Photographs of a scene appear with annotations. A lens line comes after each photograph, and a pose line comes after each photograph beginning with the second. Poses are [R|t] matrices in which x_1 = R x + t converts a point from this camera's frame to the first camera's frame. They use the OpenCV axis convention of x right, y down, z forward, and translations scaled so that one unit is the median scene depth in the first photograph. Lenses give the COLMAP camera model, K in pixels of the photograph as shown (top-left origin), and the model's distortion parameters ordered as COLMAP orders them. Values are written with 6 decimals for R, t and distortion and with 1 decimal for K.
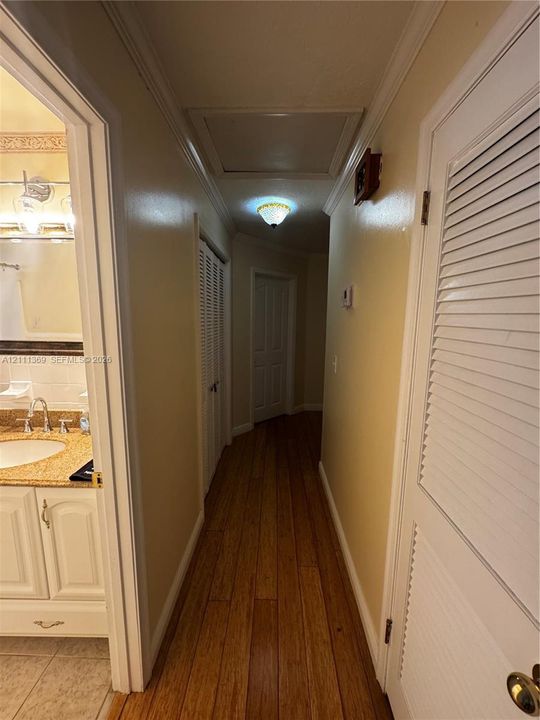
lens RADIAL K [[290.2, 0, 269.5], [0, 290.2, 361.7], [0, 0, 1]] dist [0.002095, 0.000147]
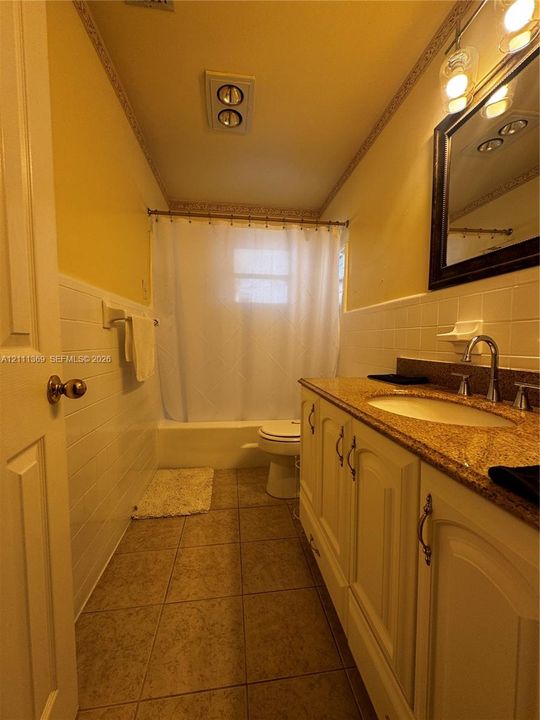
lens RADIAL K [[290.2, 0, 268.6], [0, 290.2, 360.1], [0, 0, 1]] dist [0.002095, 0.000147]
pose [[0.161989, 0.057832, -0.985096, -0.384018], [-0.147622, 0.988468, 0.033755, 0.288981], [0.975688, 0.139954, 0.168659, 0.647109]]
